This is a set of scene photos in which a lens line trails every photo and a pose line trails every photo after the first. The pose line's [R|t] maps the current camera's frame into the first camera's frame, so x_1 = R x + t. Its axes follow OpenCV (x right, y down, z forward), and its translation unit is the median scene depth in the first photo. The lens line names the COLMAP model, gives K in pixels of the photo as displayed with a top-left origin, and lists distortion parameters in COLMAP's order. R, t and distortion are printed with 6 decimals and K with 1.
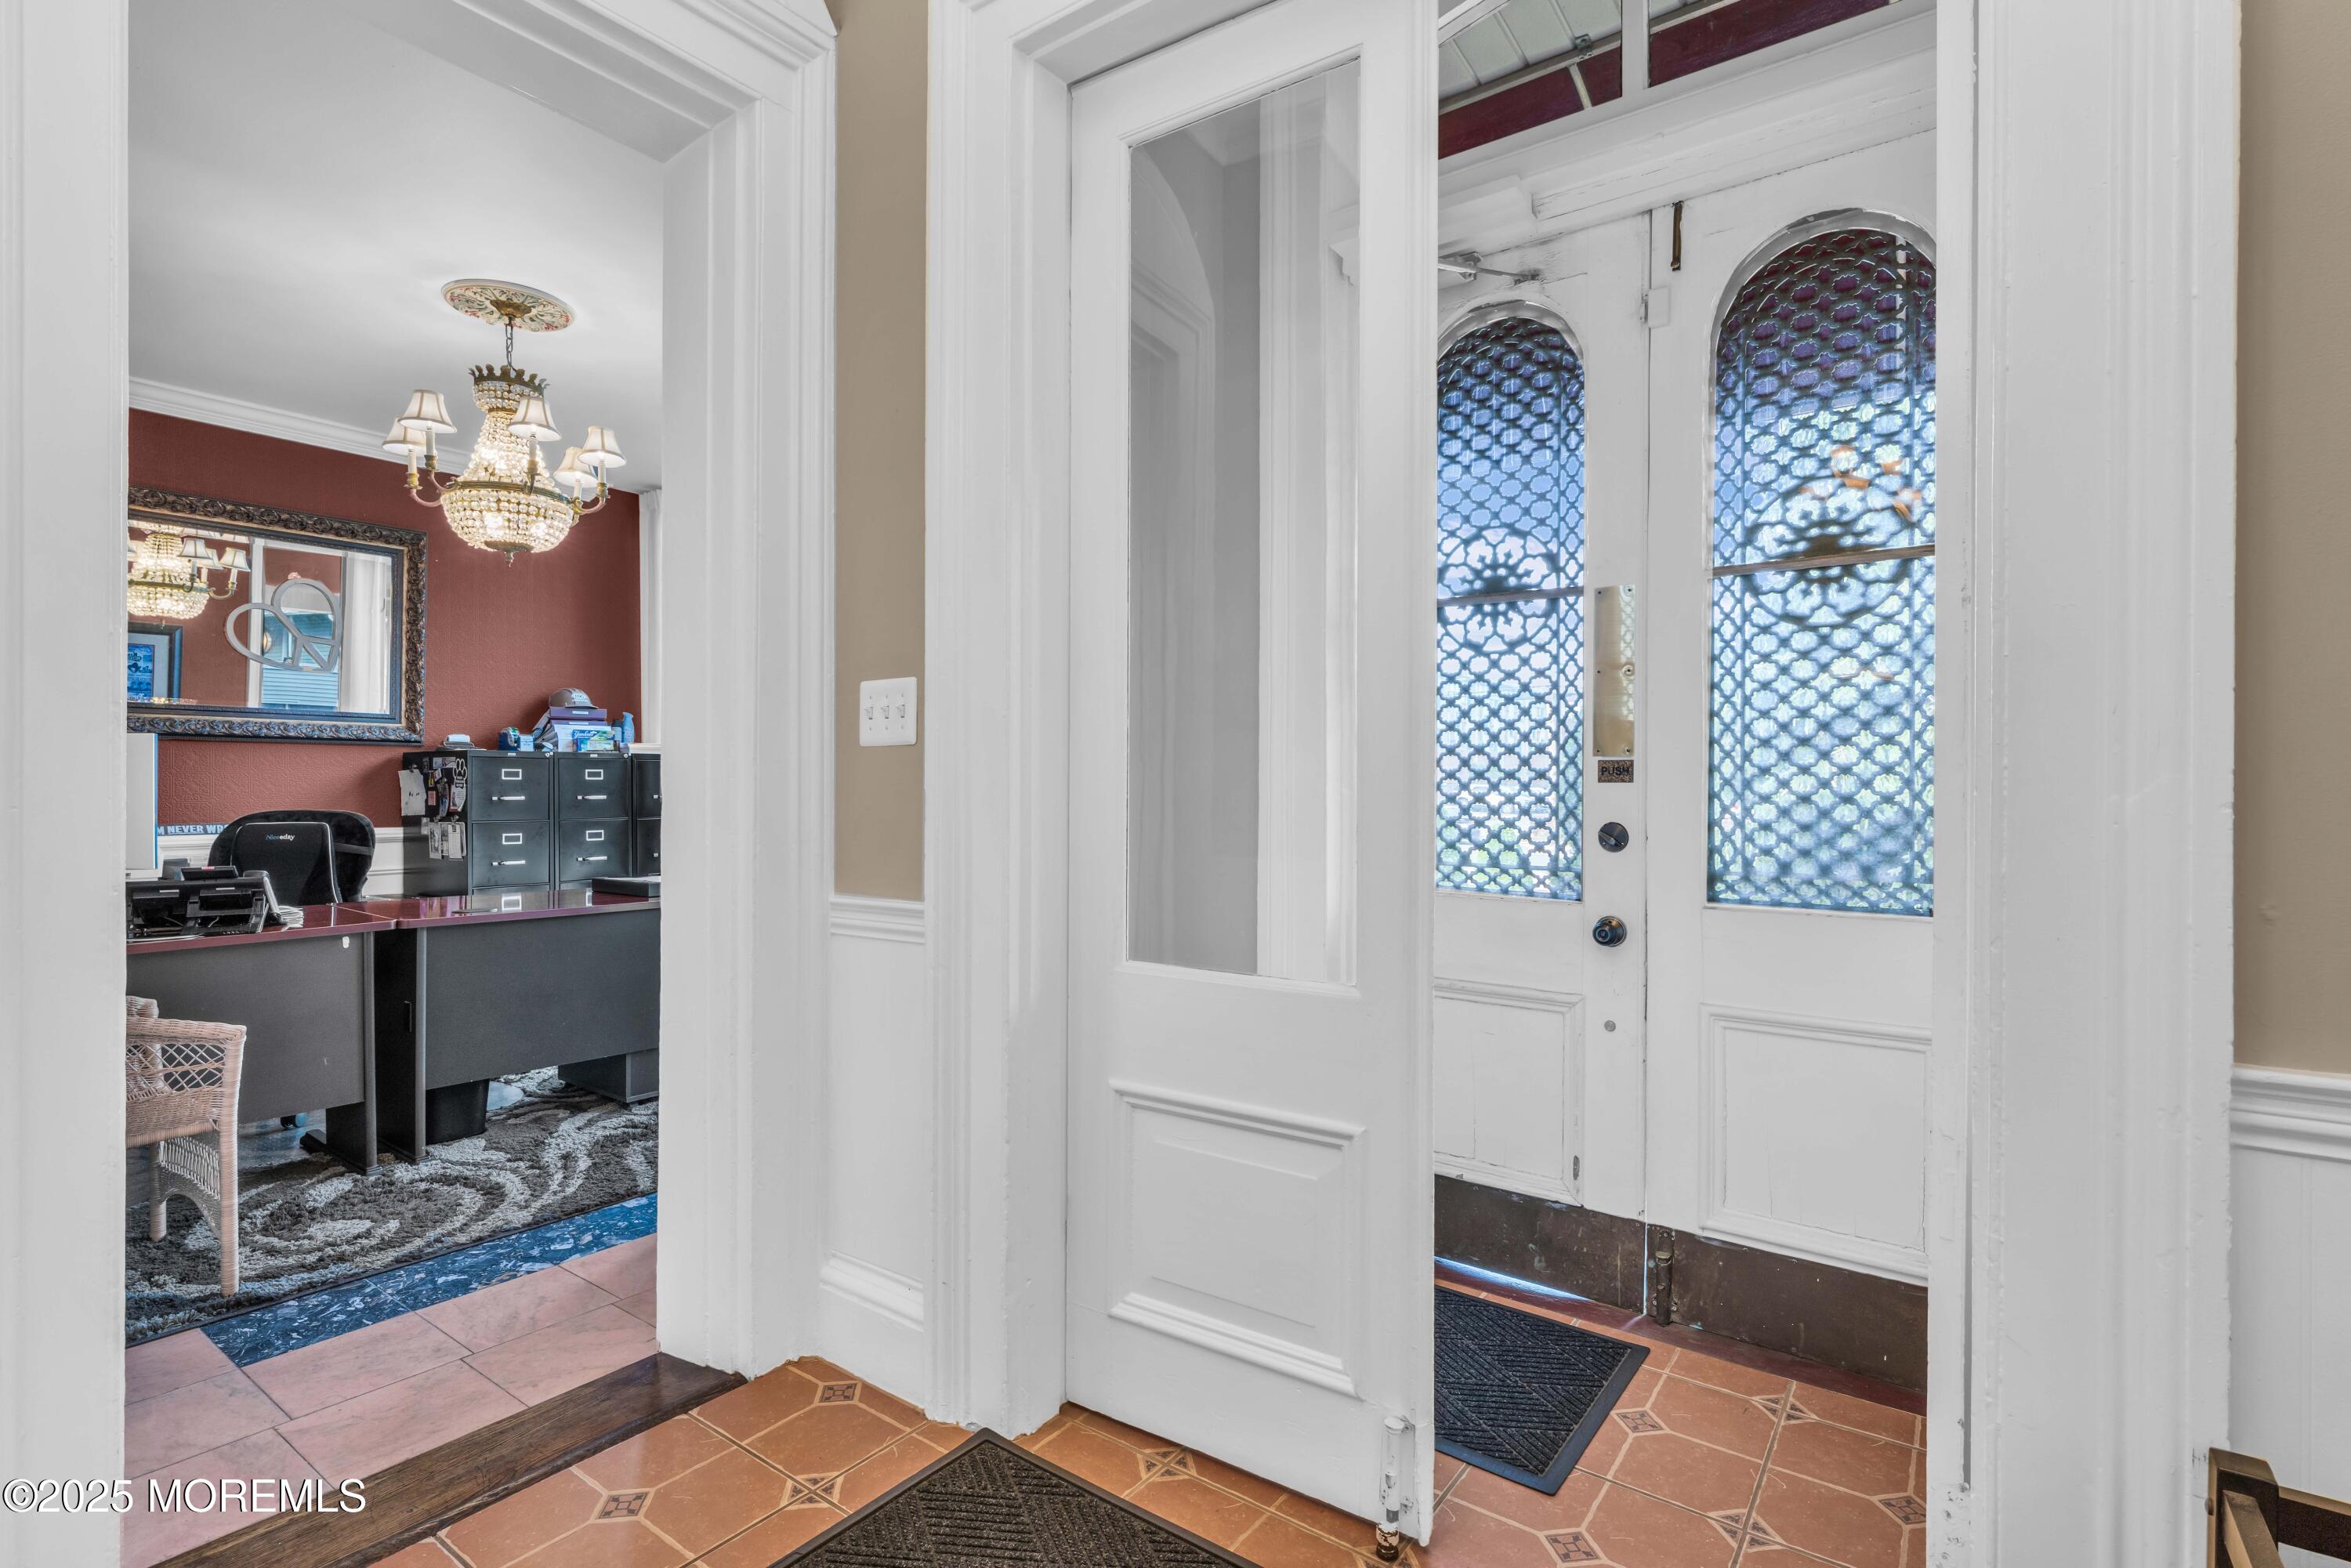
lens RADIAL K [[1144.0, 0, 1163.9], [0, 1144.0, 782.1], [0, 0, 1]] dist [-0.002266, -0.000230]
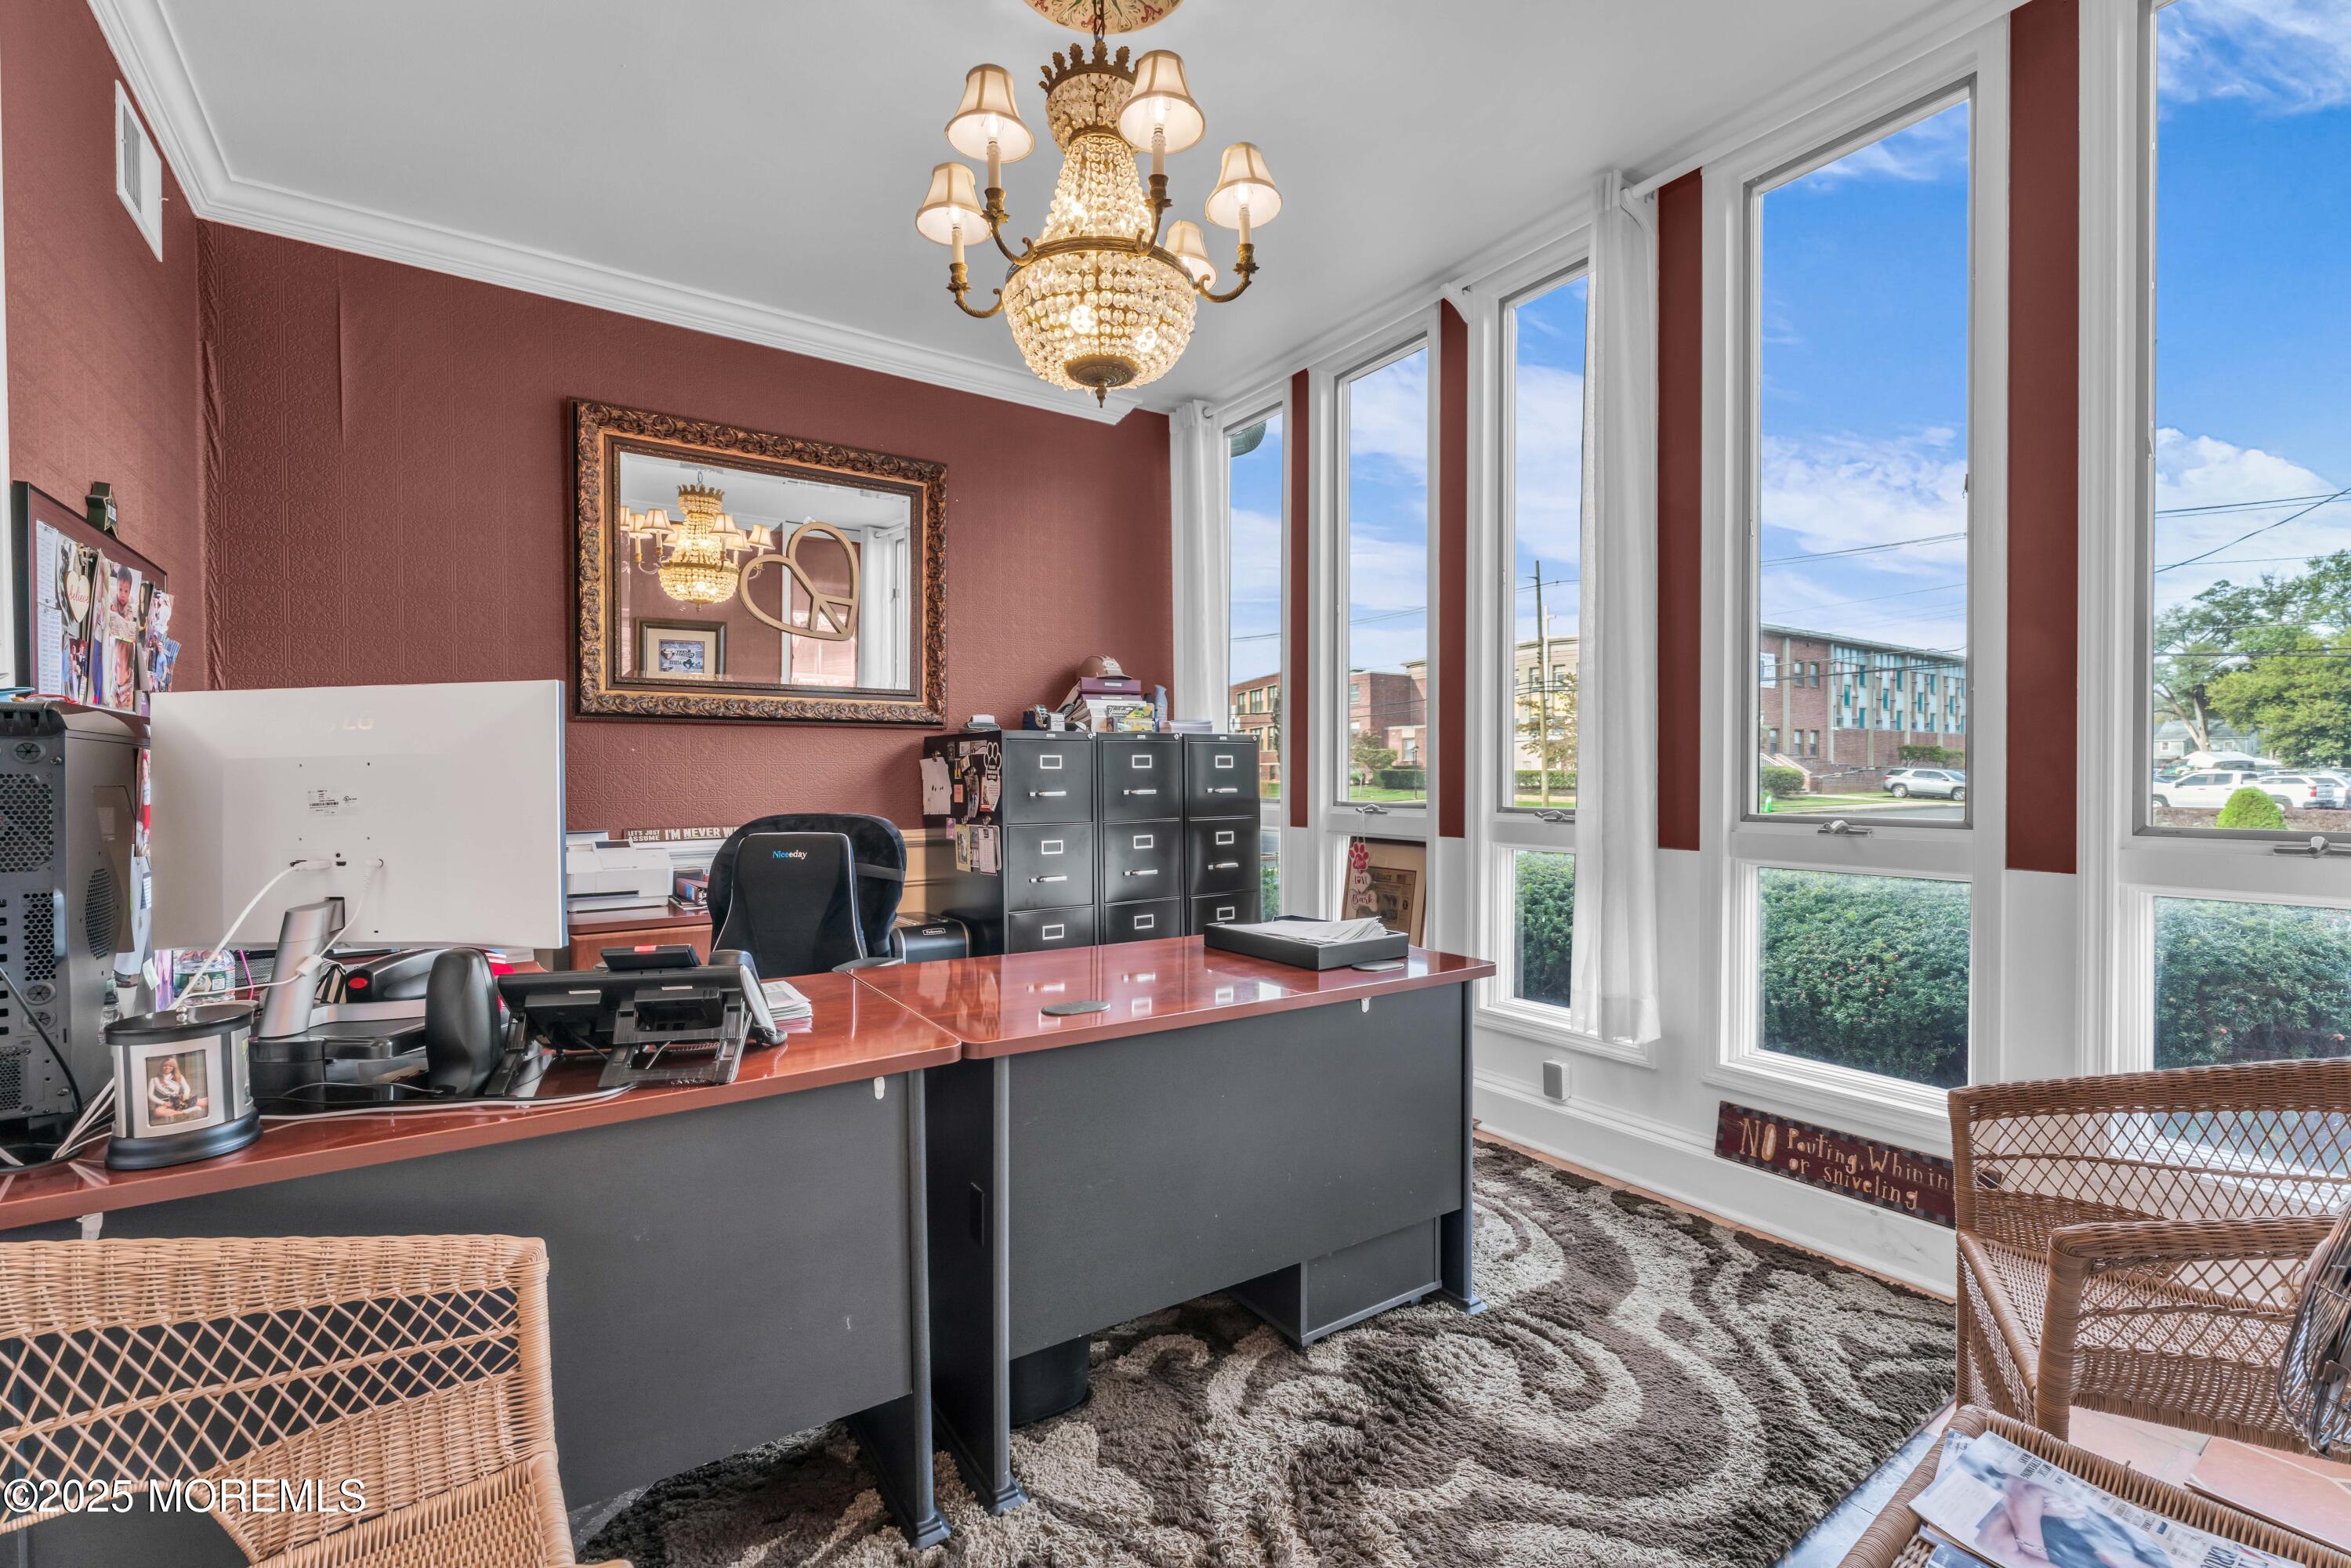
lens RADIAL K [[1144.0, 0, 1163.9], [0, 1144.0, 782.1], [0, 0, 1]] dist [-0.002266, -0.000230]
pose [[0.935147, -0.003930, -0.354238, -0.233228], [0.007679, 0.999928, 0.009181, 0.000073], [0.354176, -0.011306, 0.935110, 0.319335]]
